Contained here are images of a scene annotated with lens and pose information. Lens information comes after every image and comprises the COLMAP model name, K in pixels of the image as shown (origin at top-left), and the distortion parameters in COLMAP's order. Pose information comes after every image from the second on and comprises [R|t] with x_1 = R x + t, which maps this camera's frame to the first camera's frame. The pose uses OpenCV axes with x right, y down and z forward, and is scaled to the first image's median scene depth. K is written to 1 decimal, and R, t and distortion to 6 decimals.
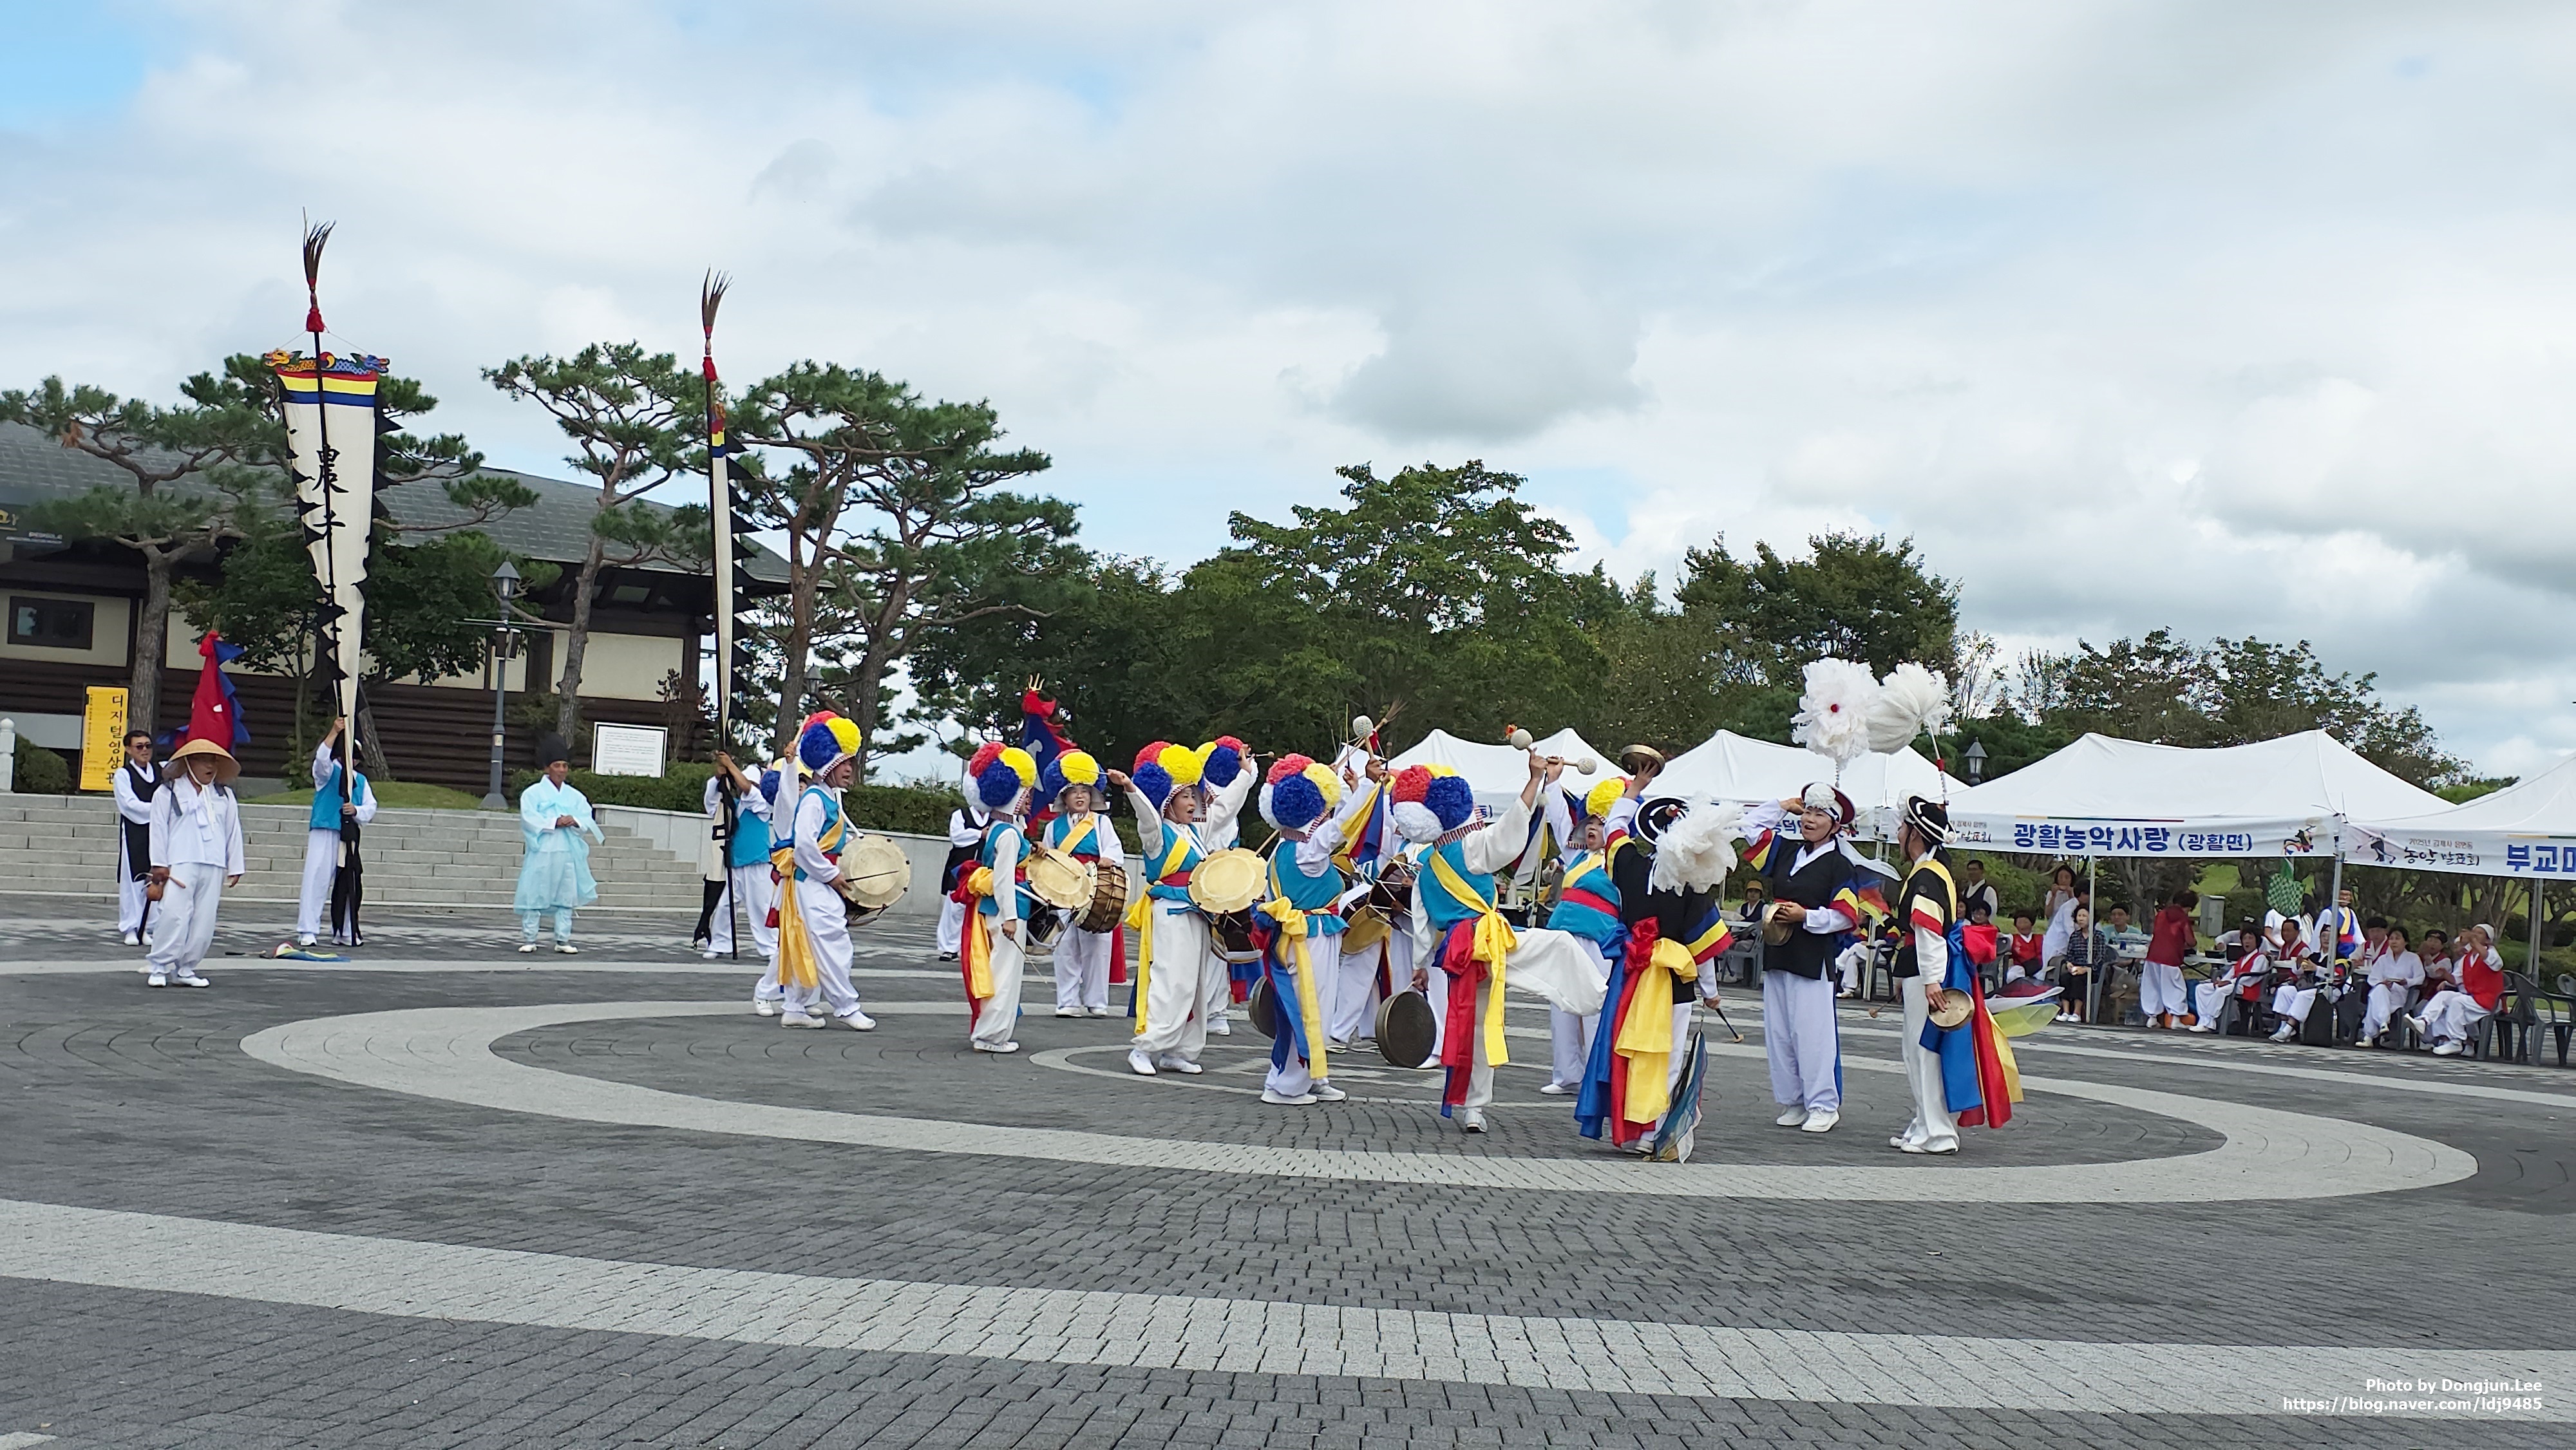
lens RADIAL K [[3565.6, 0, 1288.0], [0, 3565.6, 725.0], [0, 0, 1]] dist [0.218042, -0.623021]
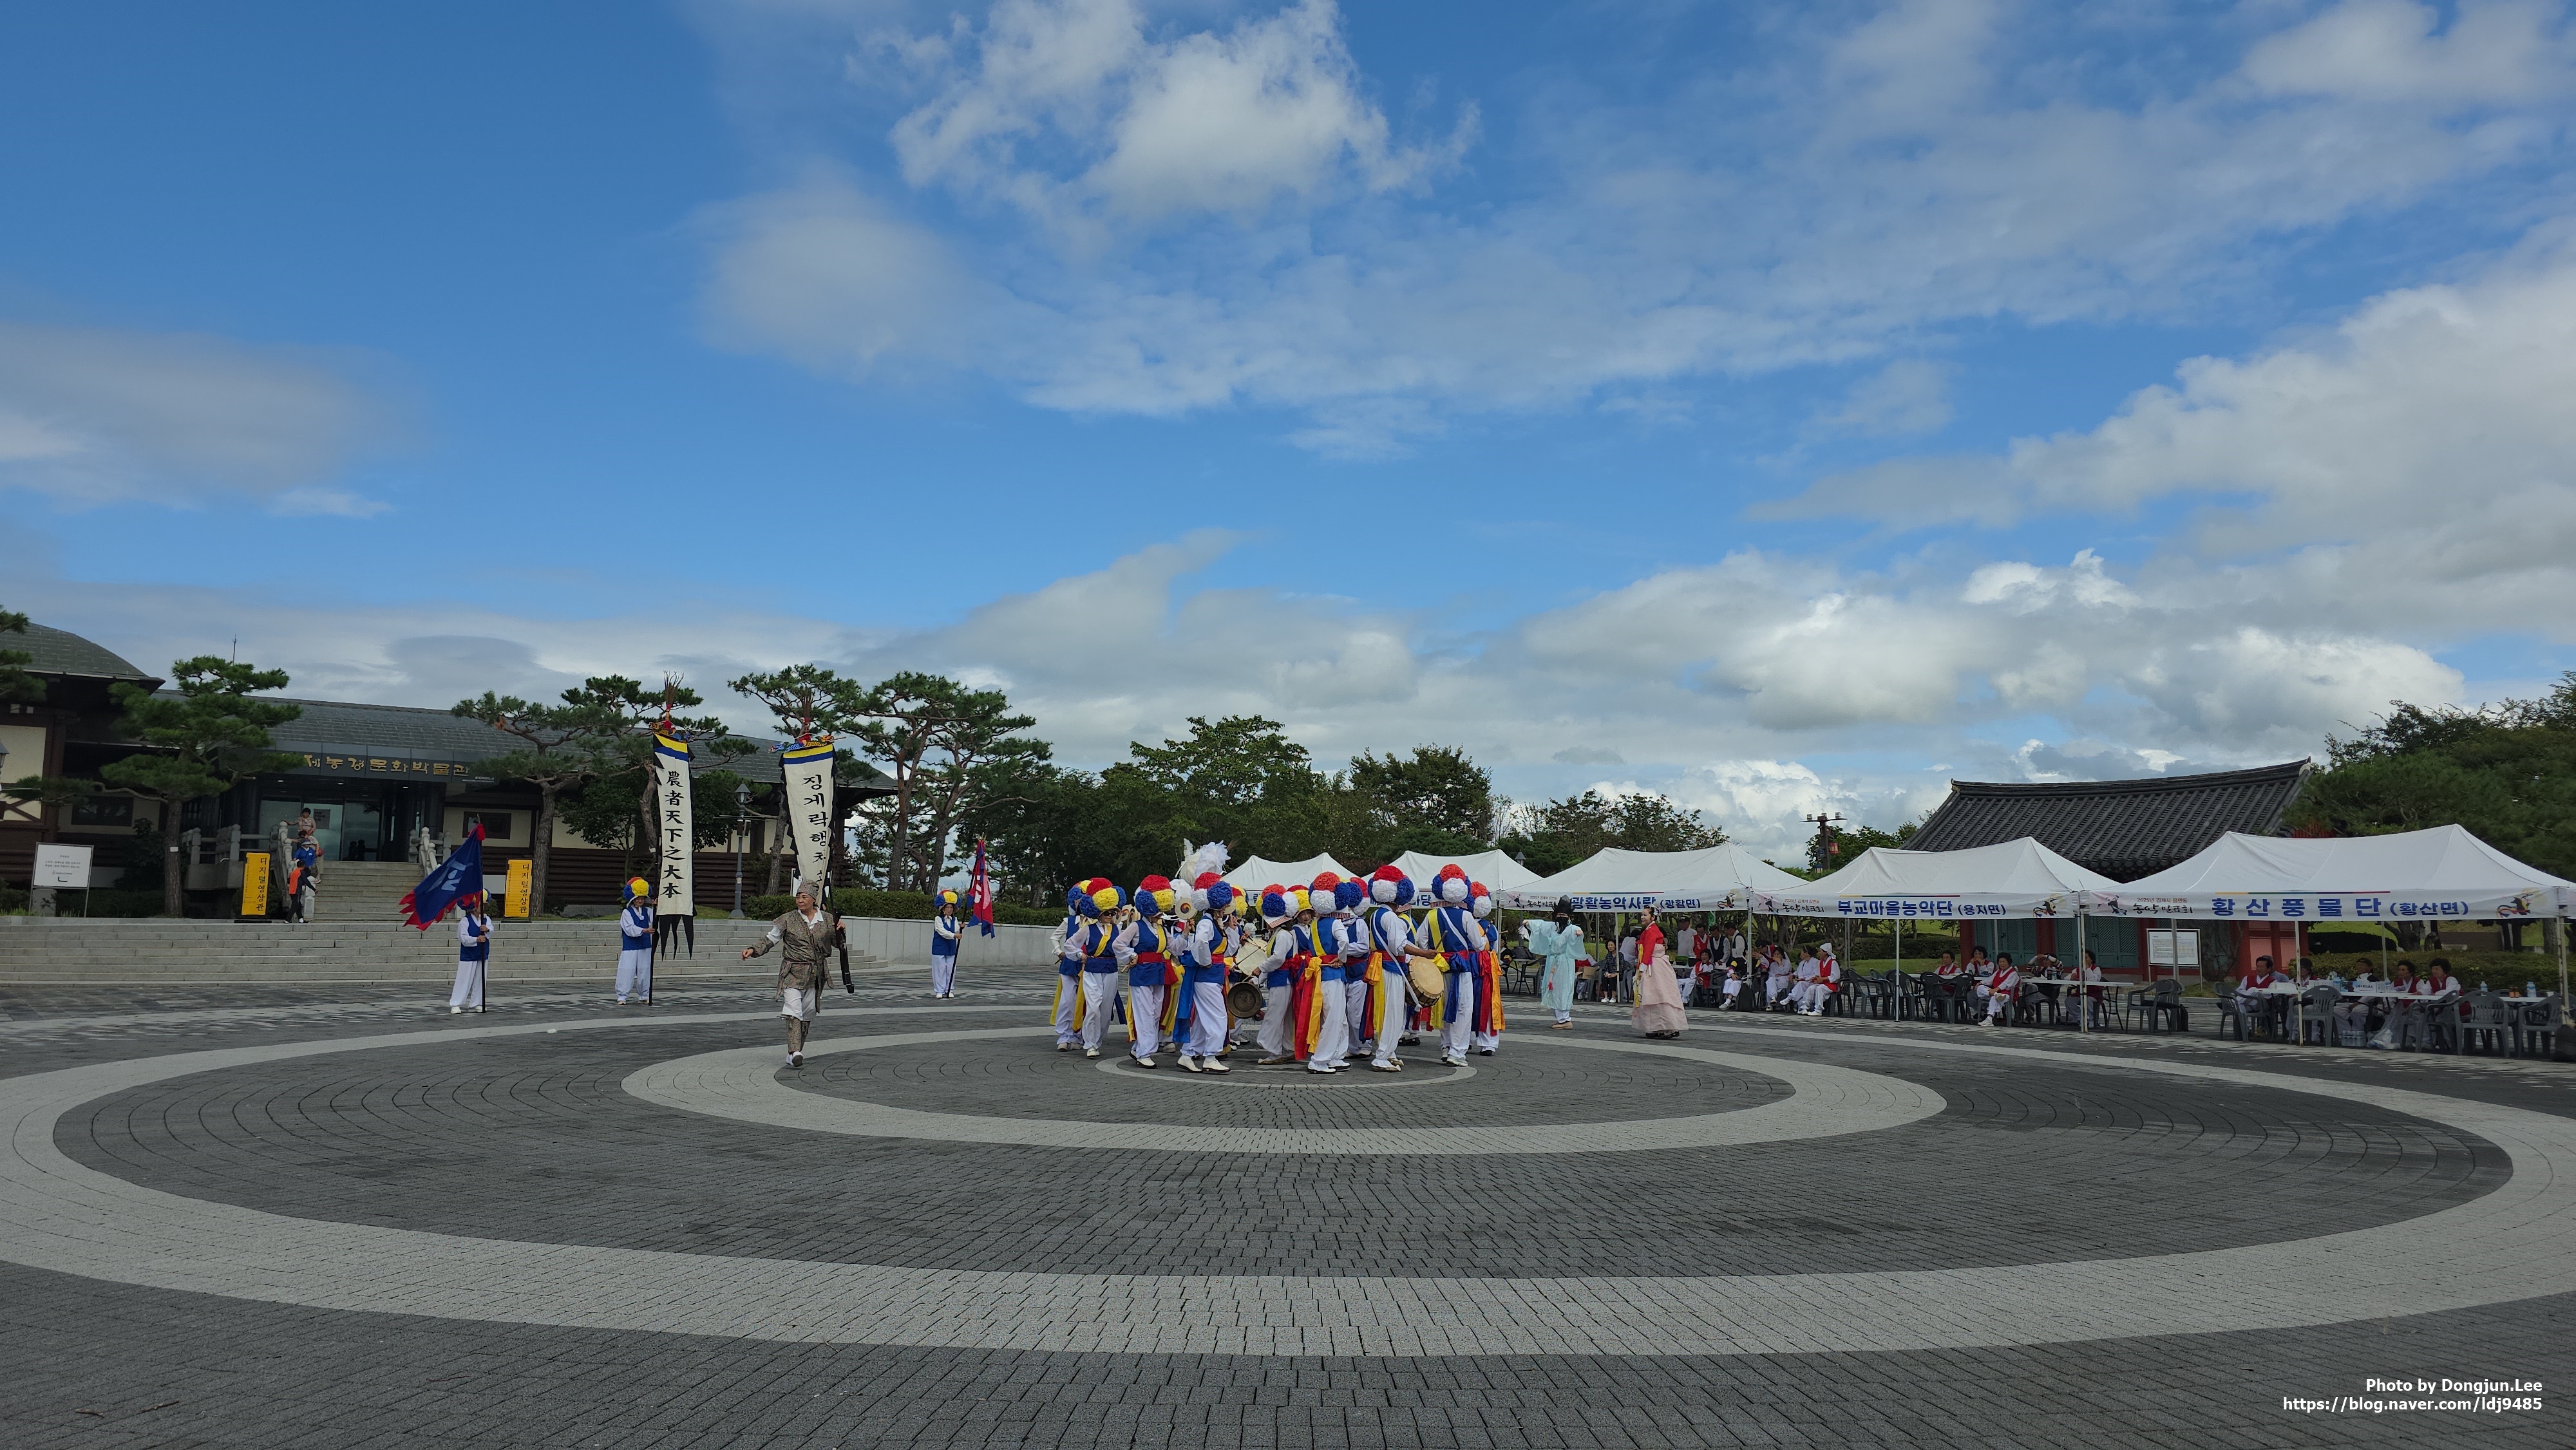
lens RADIAL K [[1744.9, 0, 1292.9], [0, 1744.9, 717.7], [0, 0, 1]] dist [0.083143, -0.088066]
pose [[0.994305, -0.027168, 0.103054, -0.027157], [0.034692, 0.996806, -0.071938, -0.004121], [-0.100770, 0.075103, 0.992071, 0.067627]]
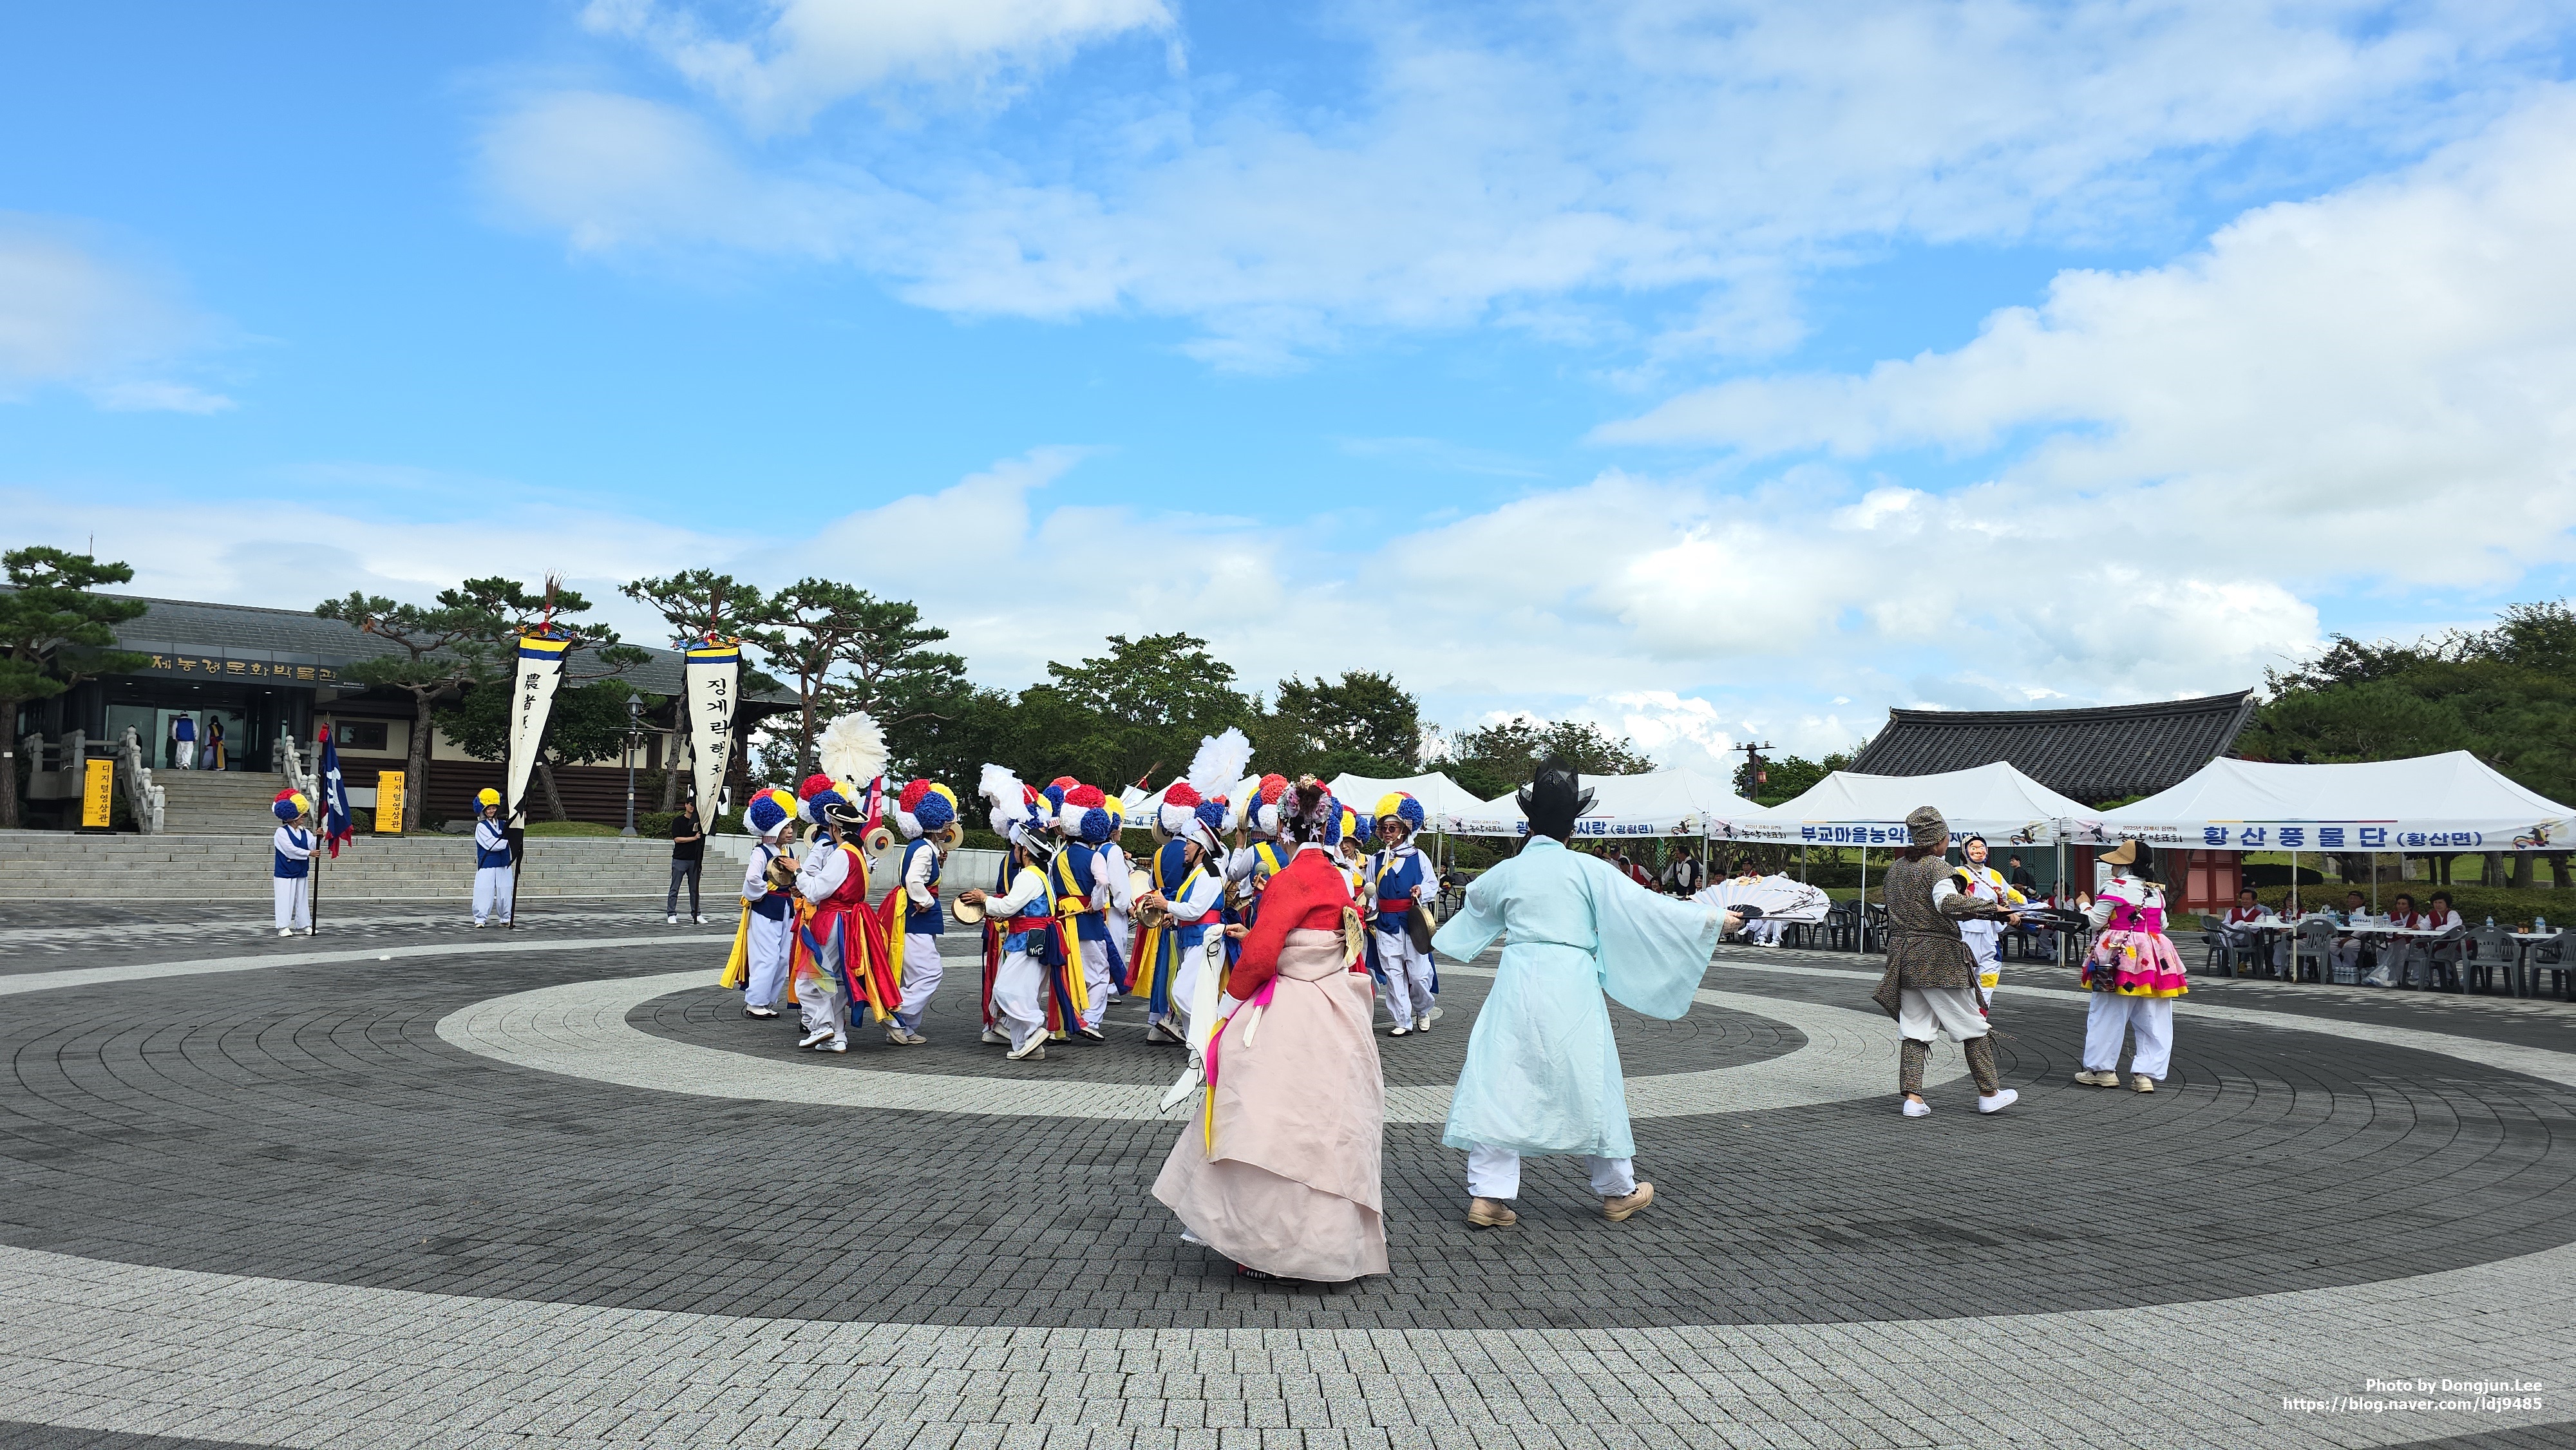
lens RADIAL K [[1704.6, 0, 1292.4], [0, 1704.6, 739.6], [0, 0, 1]] dist [0.066682, -0.058704]
pose [[0.988411, -0.020256, 0.150442, -0.026901], [0.023268, 0.999562, -0.018291, -0.000560], [-0.150006, 0.021580, 0.988450, 0.125455]]
